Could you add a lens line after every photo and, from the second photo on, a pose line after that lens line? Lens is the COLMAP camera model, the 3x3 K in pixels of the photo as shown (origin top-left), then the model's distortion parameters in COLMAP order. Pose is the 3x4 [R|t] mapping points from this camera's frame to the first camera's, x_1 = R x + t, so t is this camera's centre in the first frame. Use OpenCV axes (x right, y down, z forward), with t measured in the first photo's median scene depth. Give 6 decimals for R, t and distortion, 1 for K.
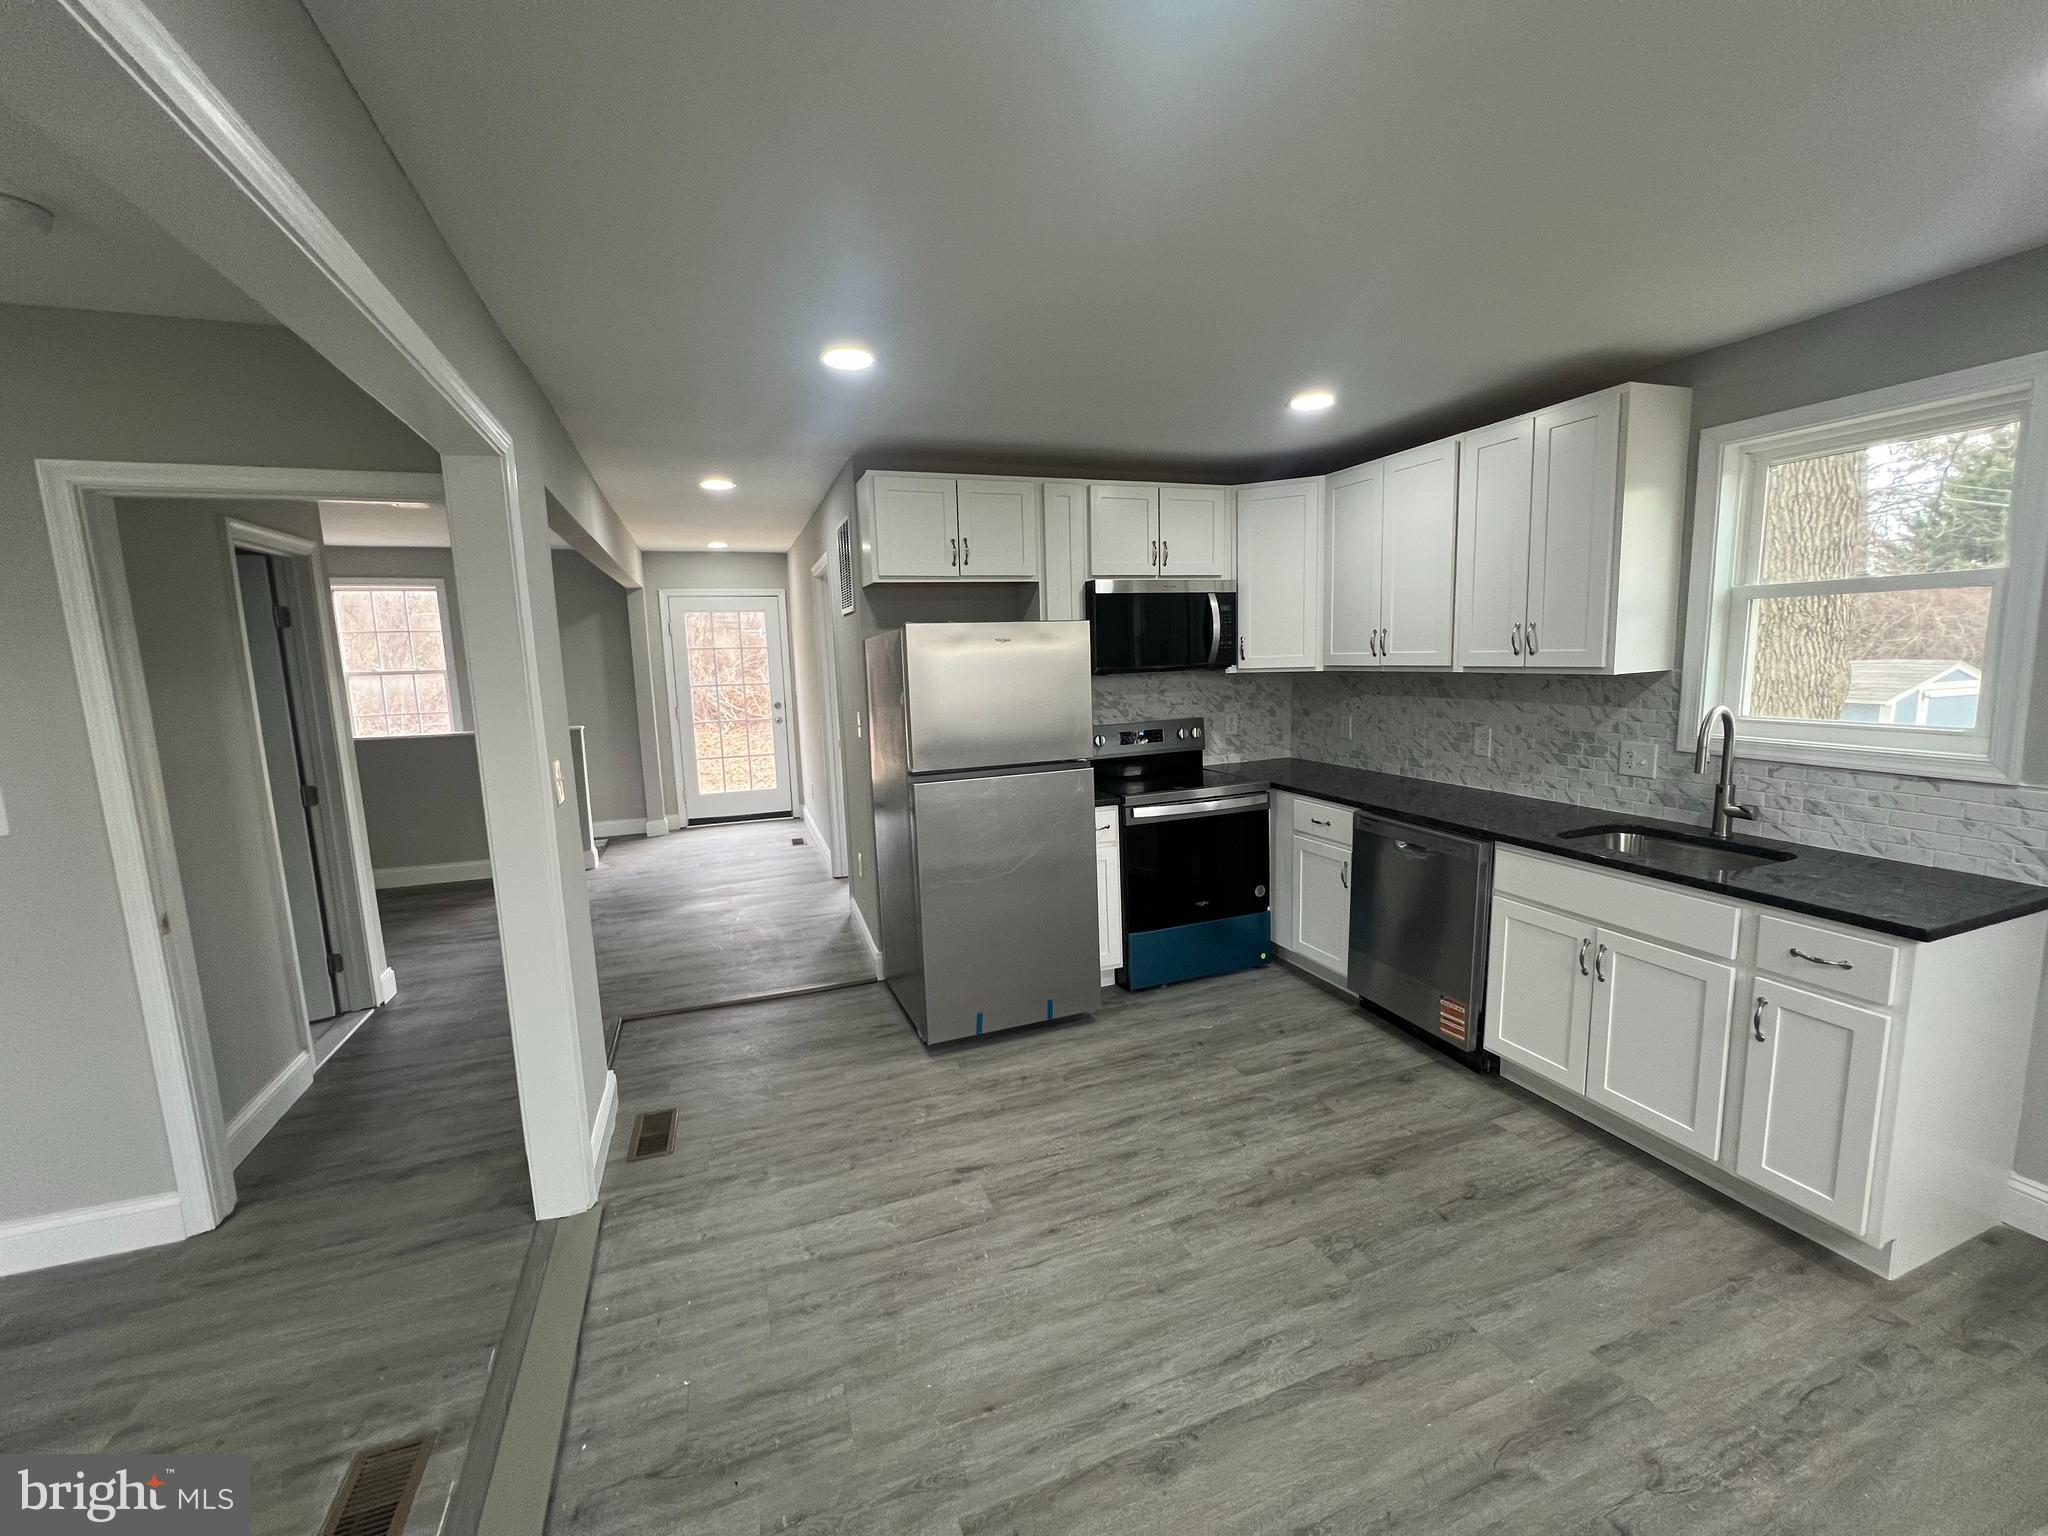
lens RADIAL K [[817.8, 0, 1020.6], [0, 817.8, 764.4], [0, 0, 1]] dist [-0.001700, 0.000422]
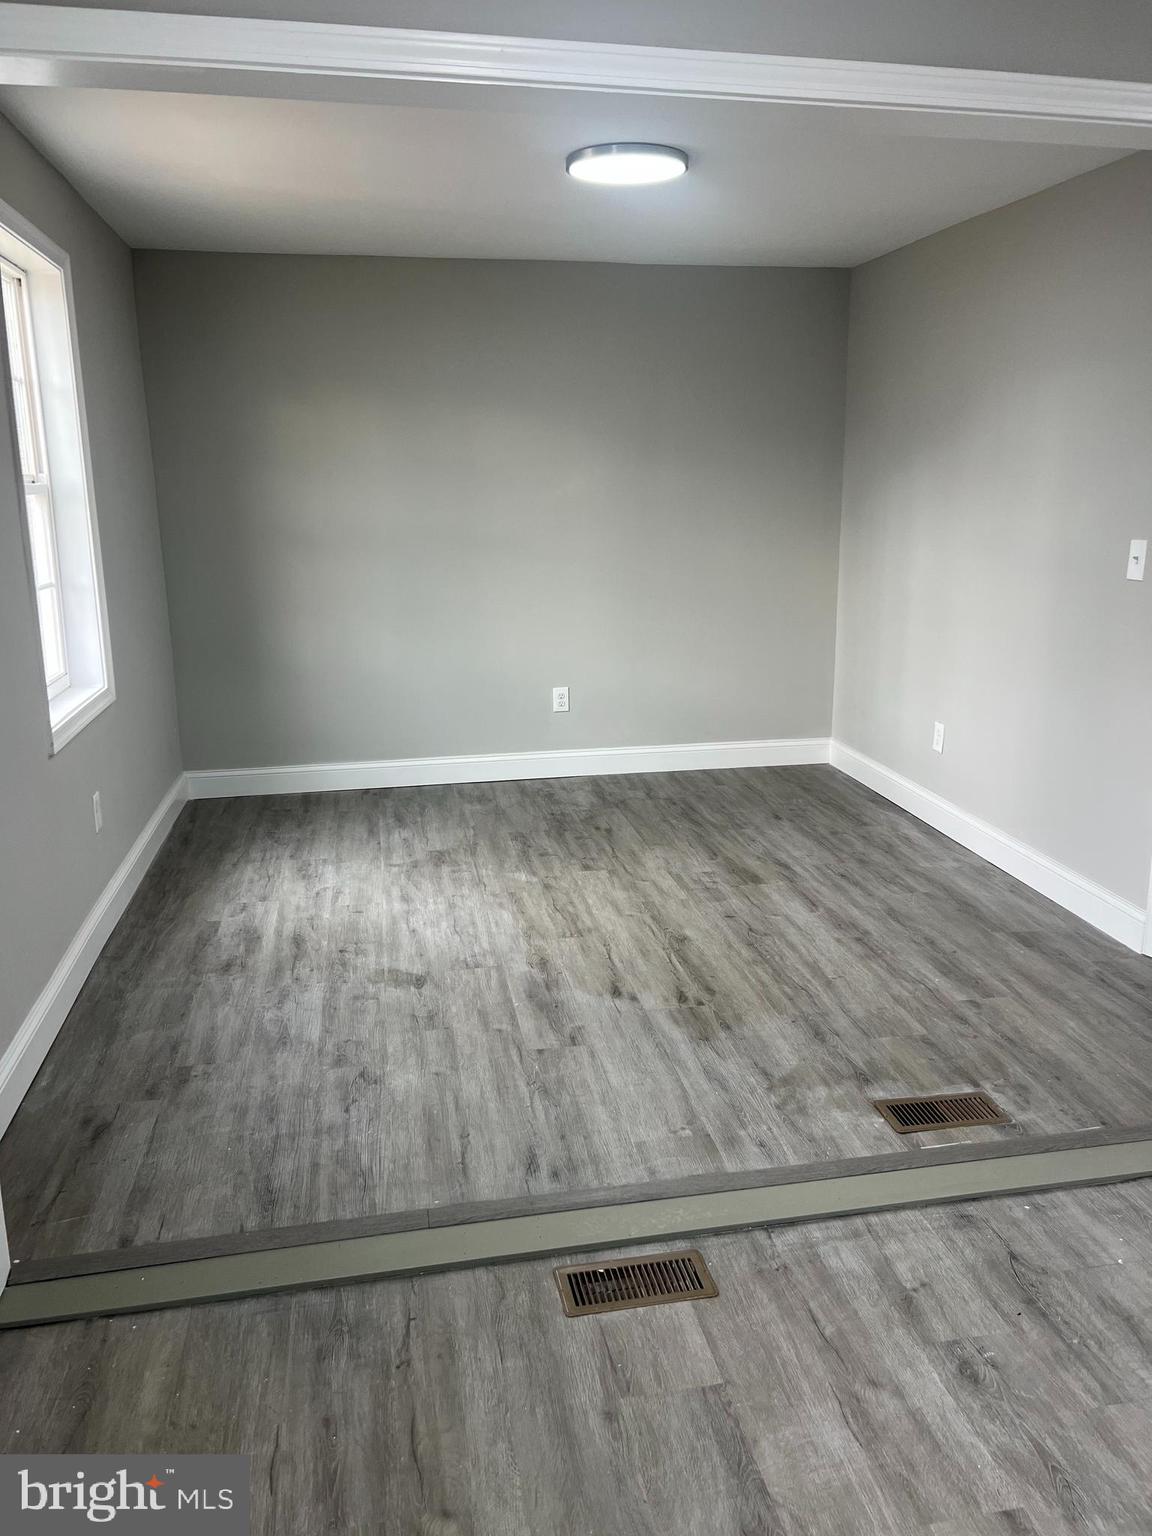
lens RADIAL K [[1154.8, 0, 578.4], [0, 1154.8, 761.2], [0, 0, 1]] dist [0.062190, -0.073510]
pose [[-0.168179, 0.253978, -0.952476, 0.572066], [-0.123266, 0.953236, 0.275946, -0.030201], [0.978019, 0.163816, -0.129007, 0.372773]]
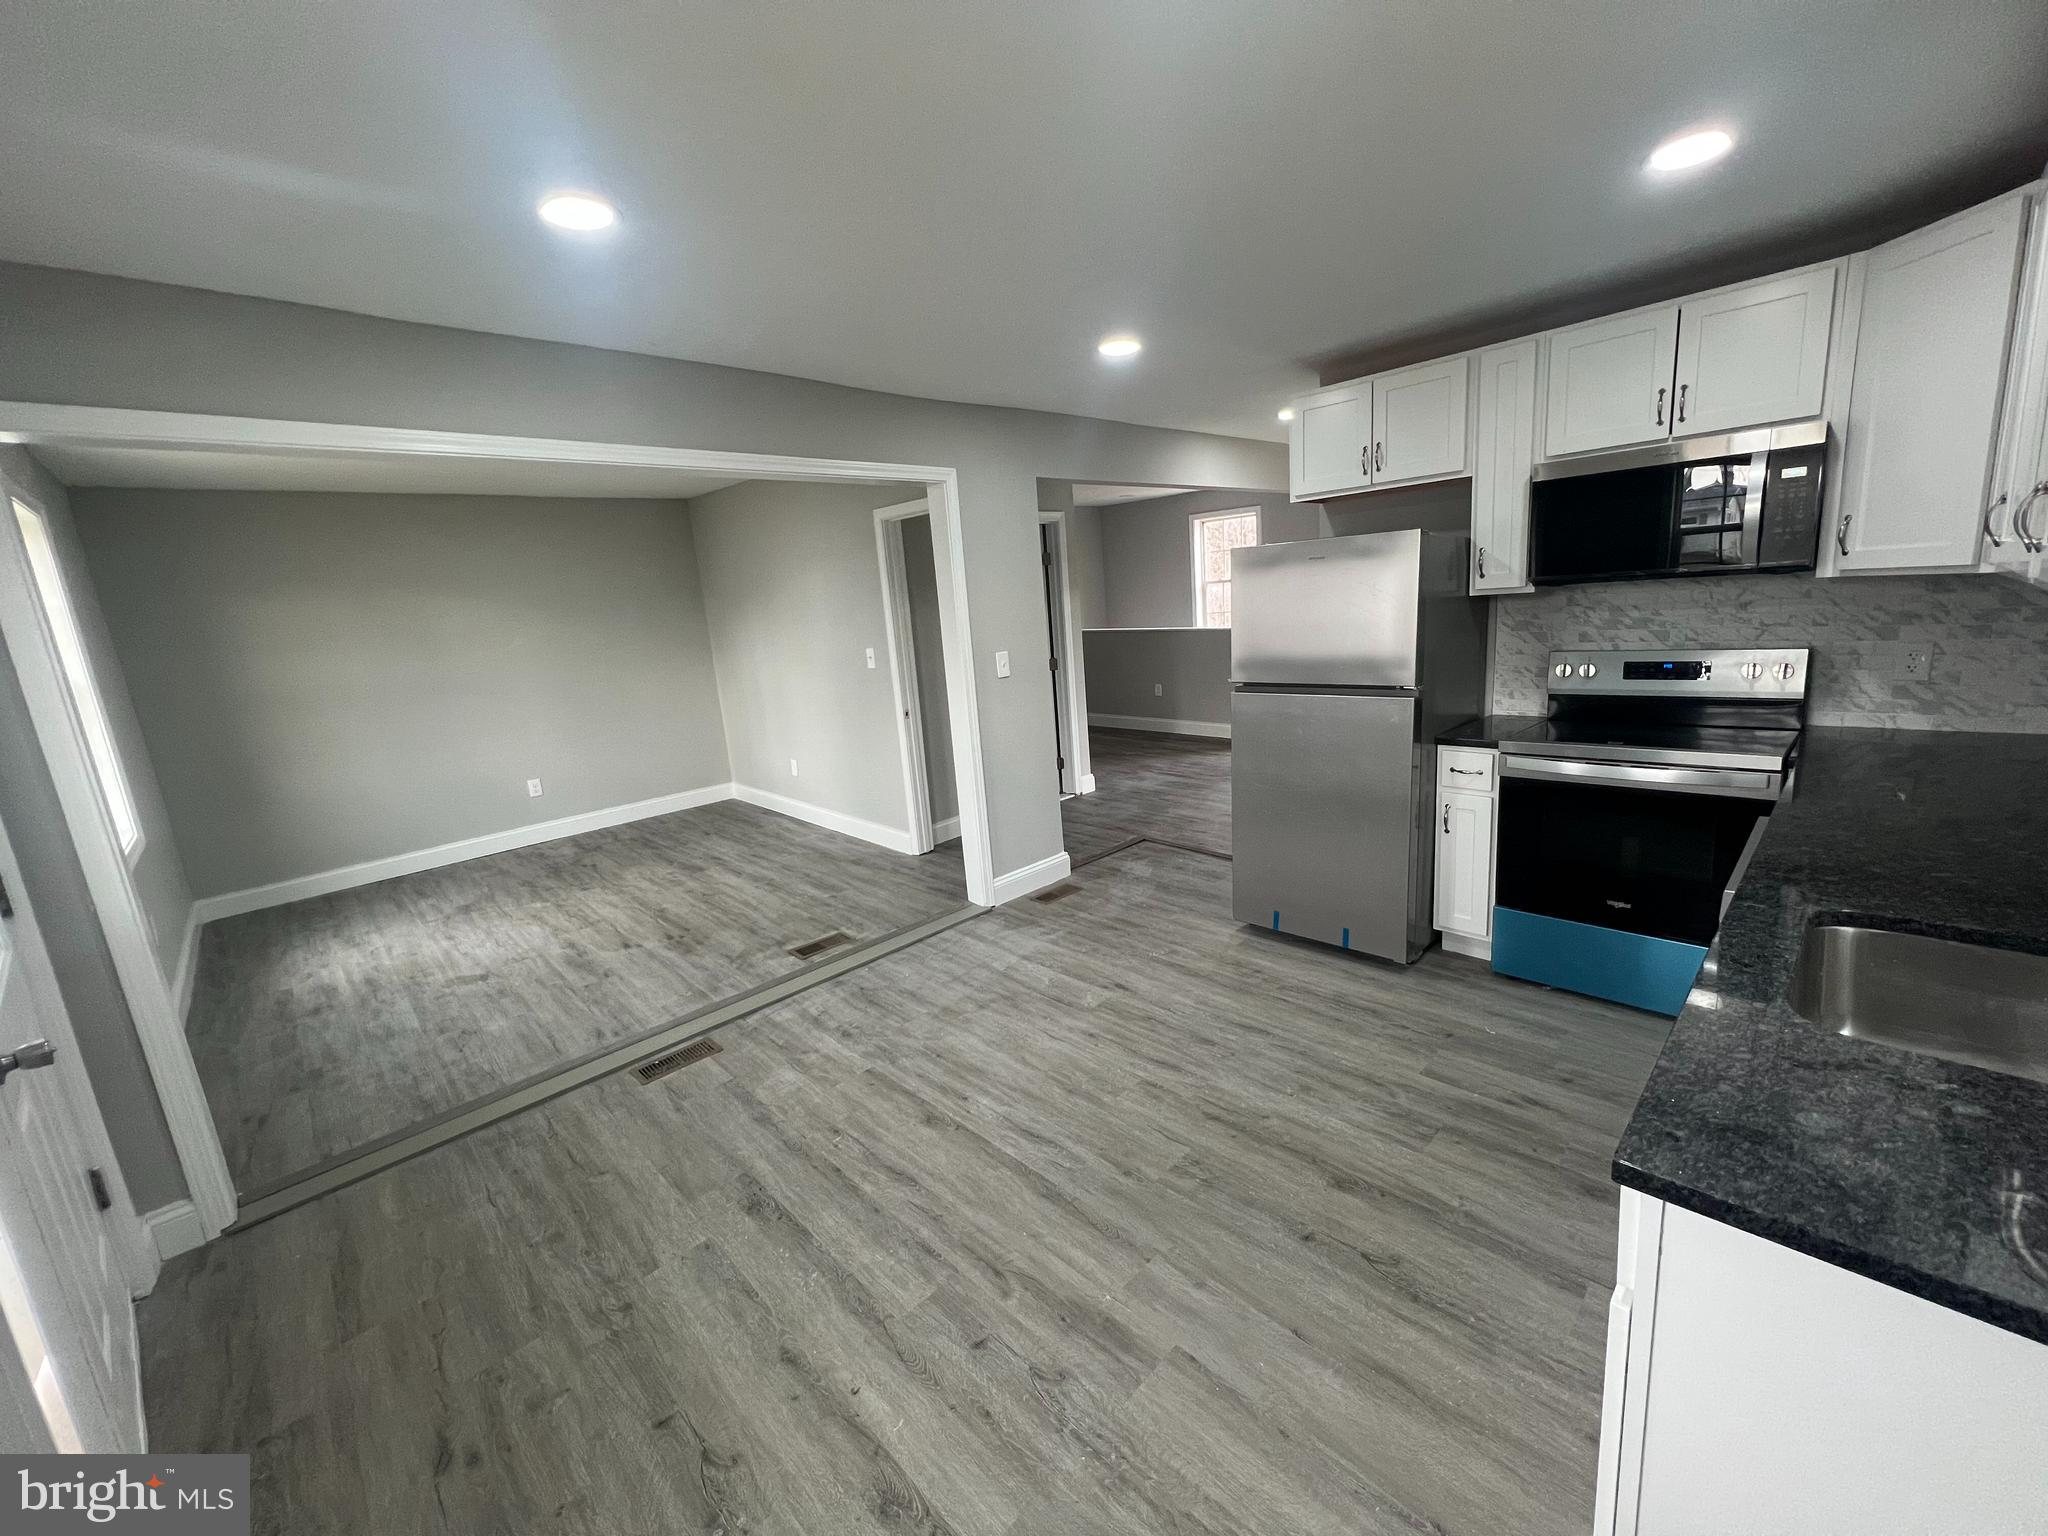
lens RADIAL K [[817.8, 0, 1019.9], [0, 817.8, 762.4], [0, 0, 1]] dist [-0.001700, 0.000422]
pose [[0.398247, 0.183232, -0.898791, 1.023043], [-0.062797, 0.982993, 0.172573, -0.074575], [0.915126, -0.012285, 0.402980, 0.346792]]
